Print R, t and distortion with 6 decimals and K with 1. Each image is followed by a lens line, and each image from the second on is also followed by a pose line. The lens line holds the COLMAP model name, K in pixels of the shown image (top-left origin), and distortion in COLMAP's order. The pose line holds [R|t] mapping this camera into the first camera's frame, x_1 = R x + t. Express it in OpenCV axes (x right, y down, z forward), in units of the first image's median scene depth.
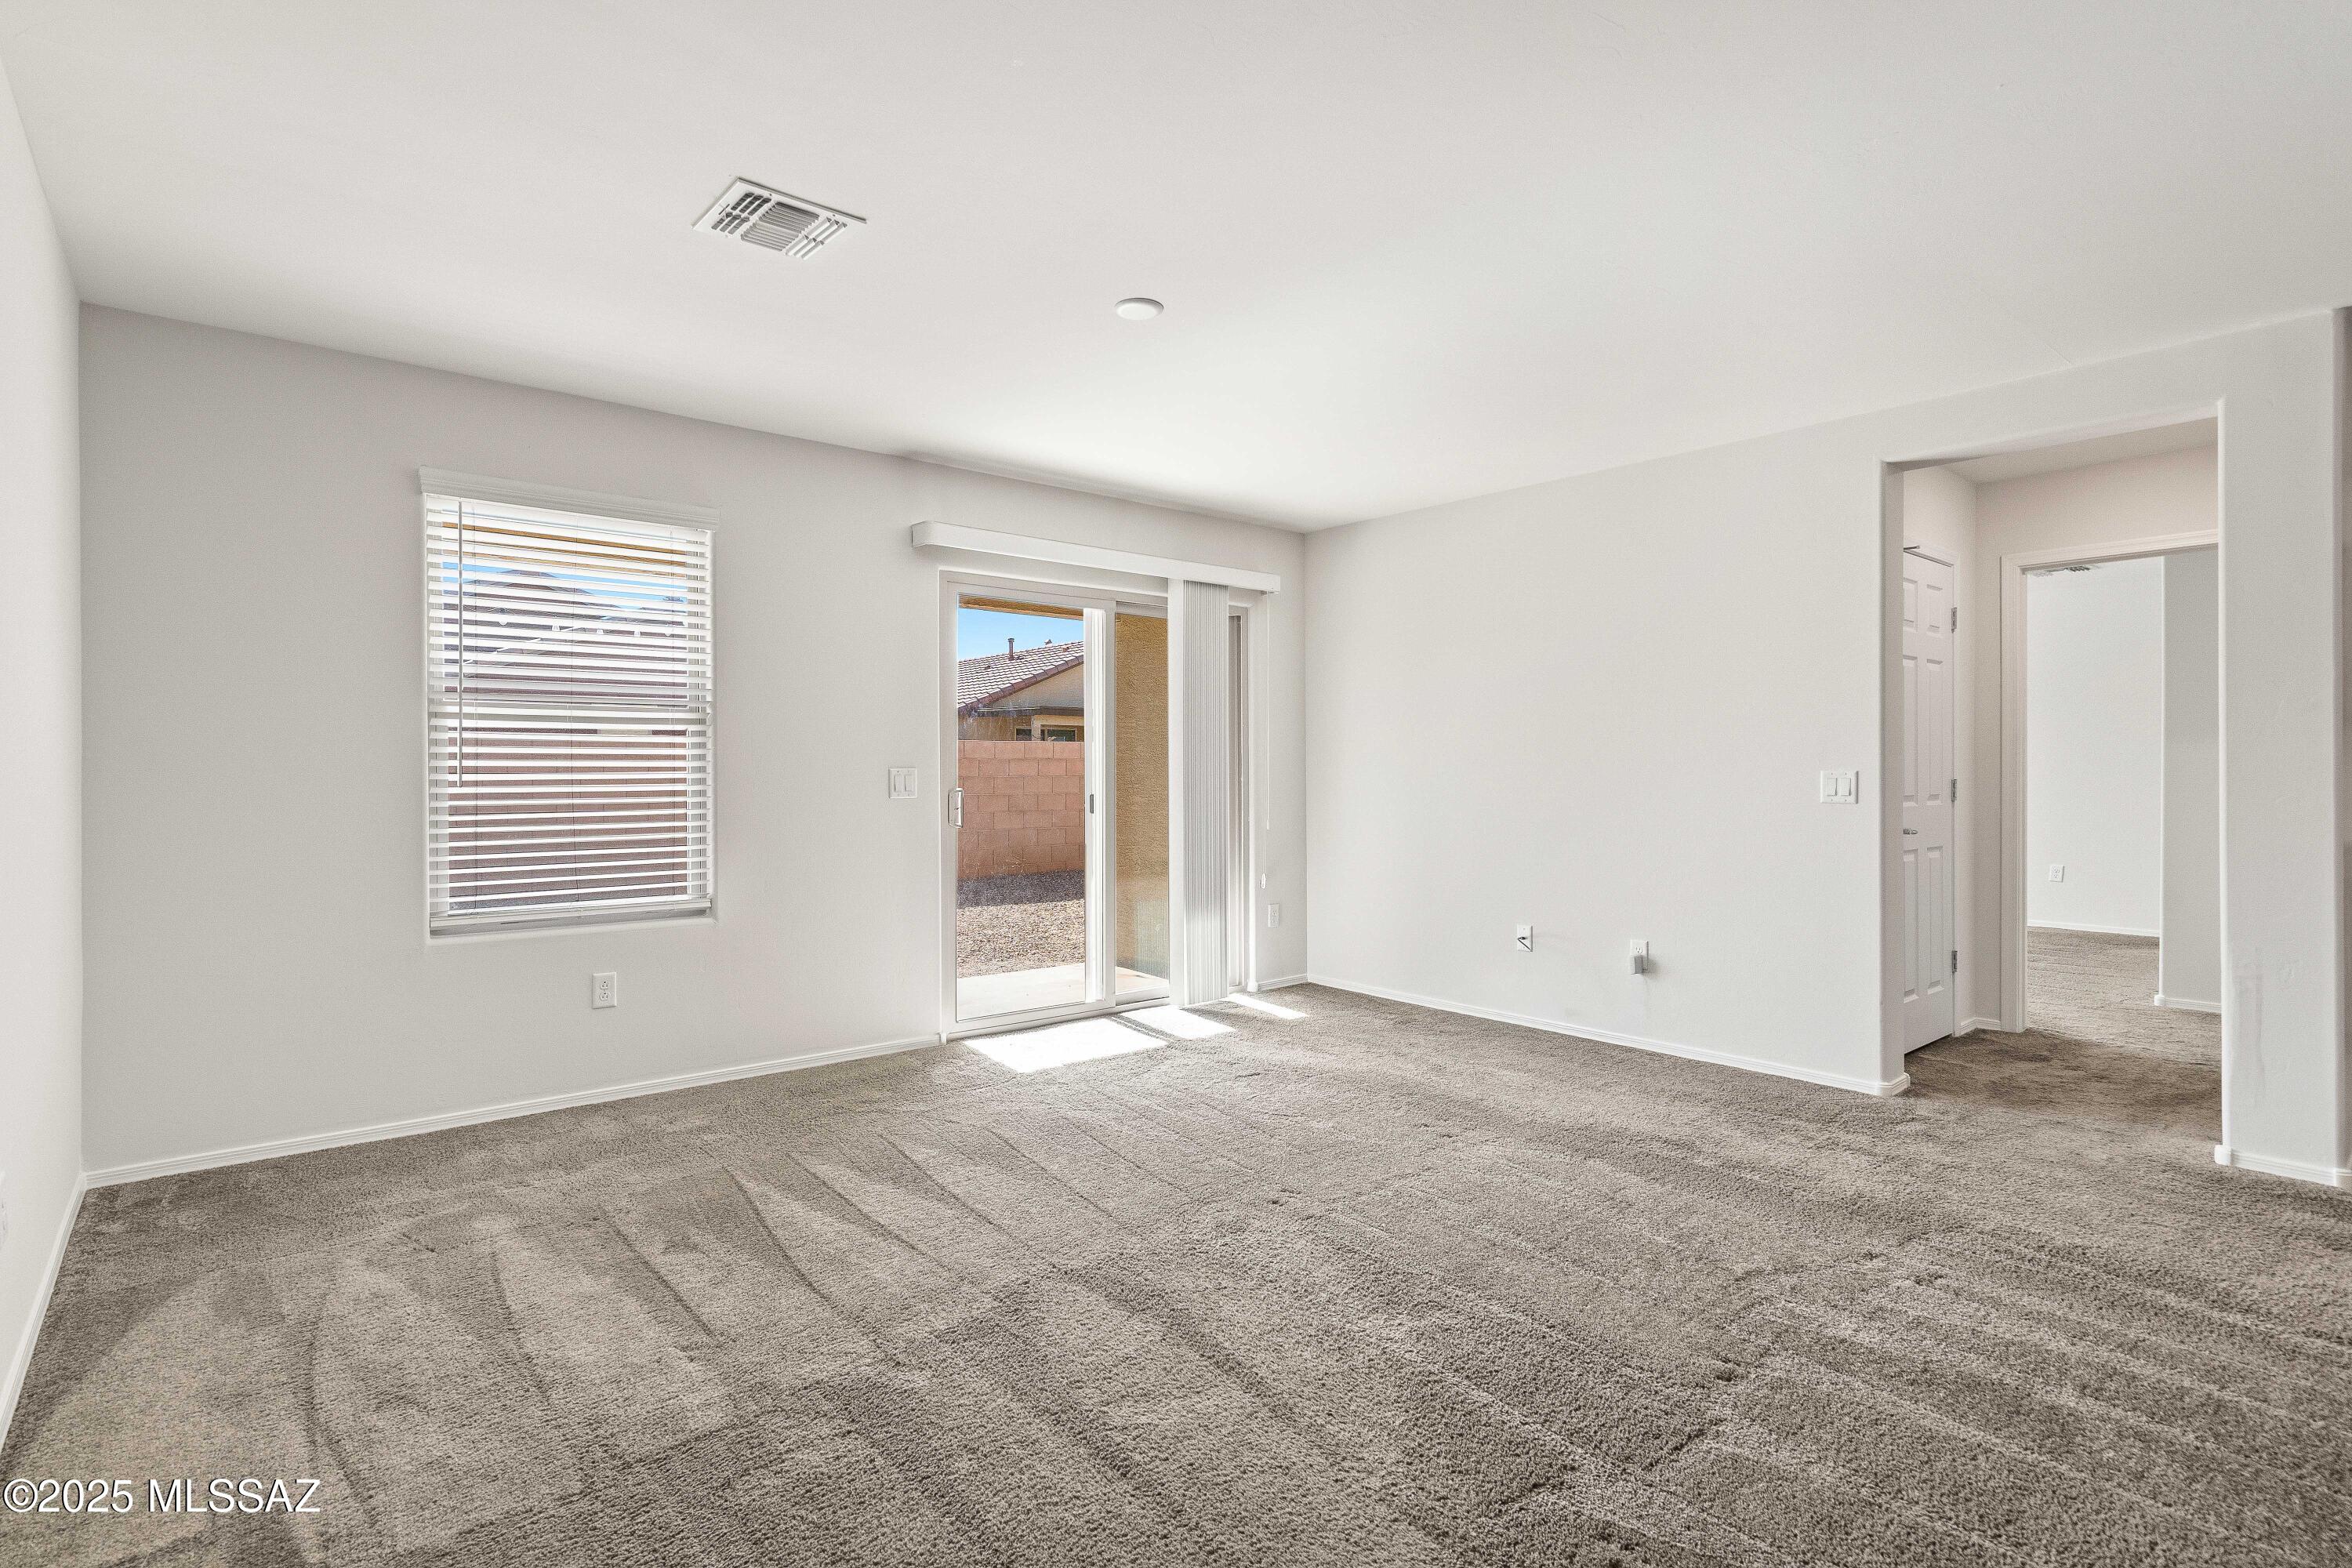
lens RADIAL K [[1163.0, 0, 1175.0], [0, 1163.0, 775.1], [0, 0, 1]] dist [-0.000186, -0.000097]
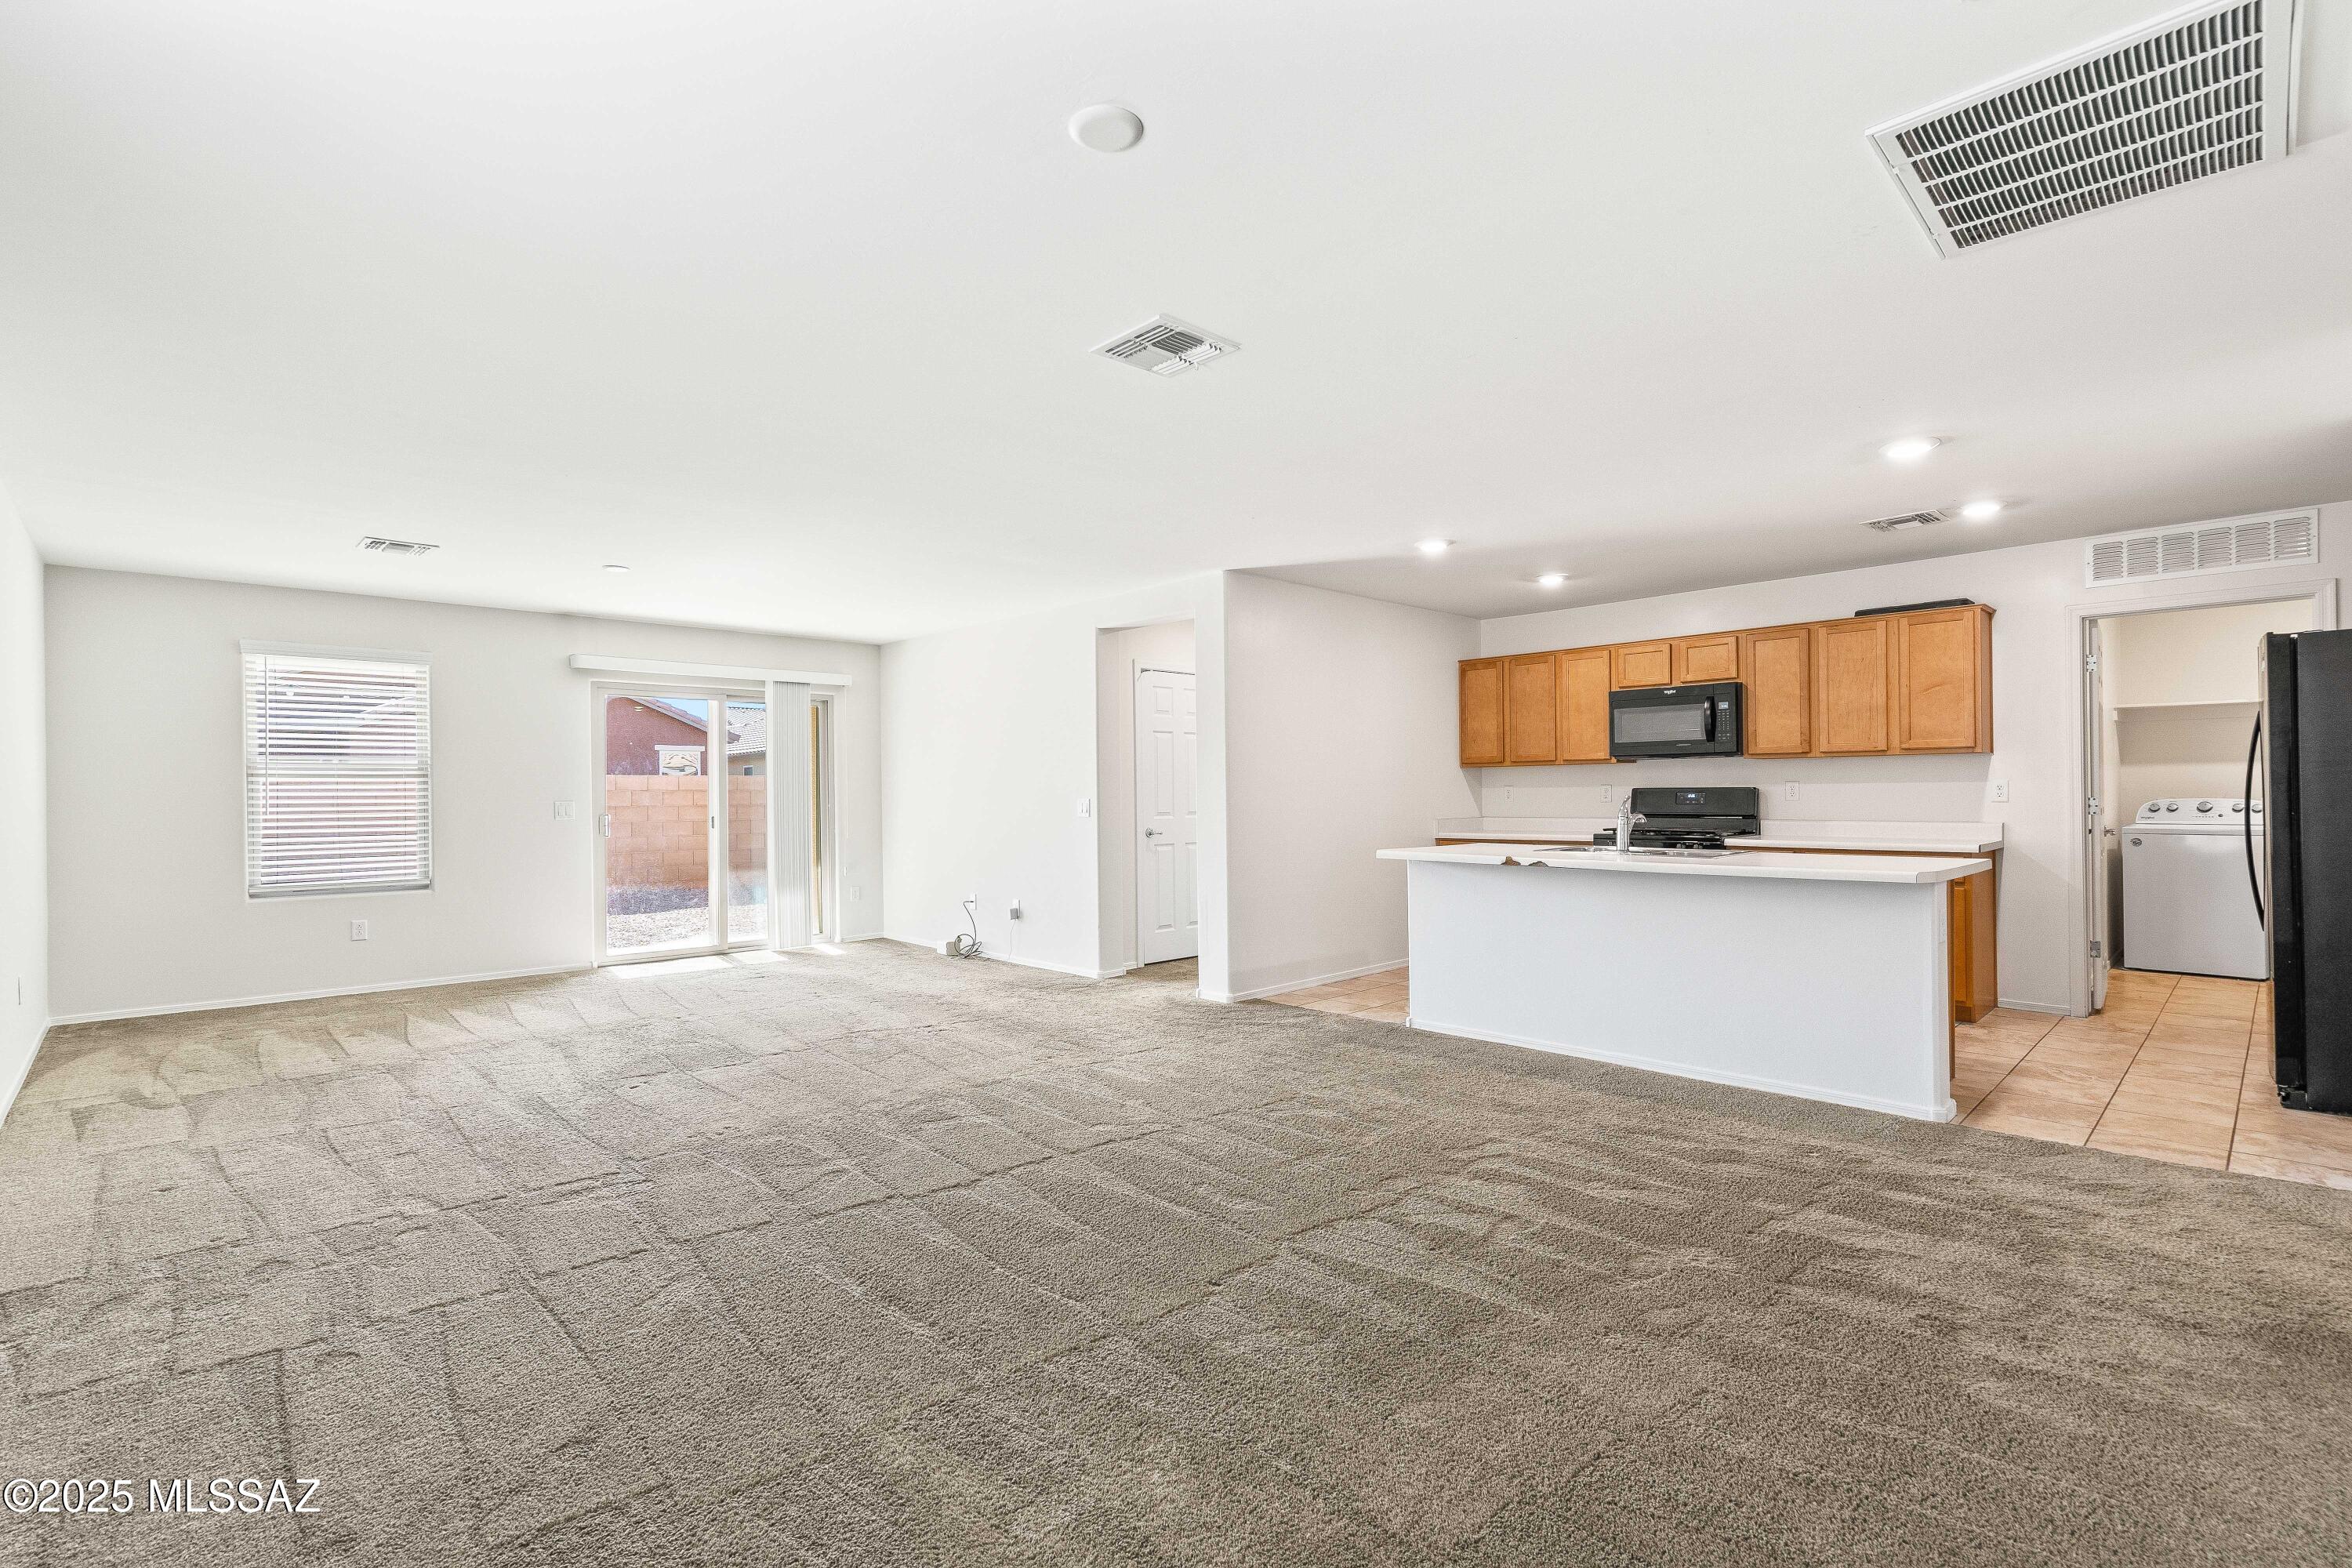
lens RADIAL K [[1080.4, 0, 1163.0], [0, 1080.4, 793.4], [0, 0, 1]] dist [-0.001729, 0.001065]
pose [[0.998131, -0.008321, 0.060547, 0.523907], [0.008624, 0.999952, -0.004738, -0.003014], [-0.060505, 0.005251, 0.998154, -0.589681]]
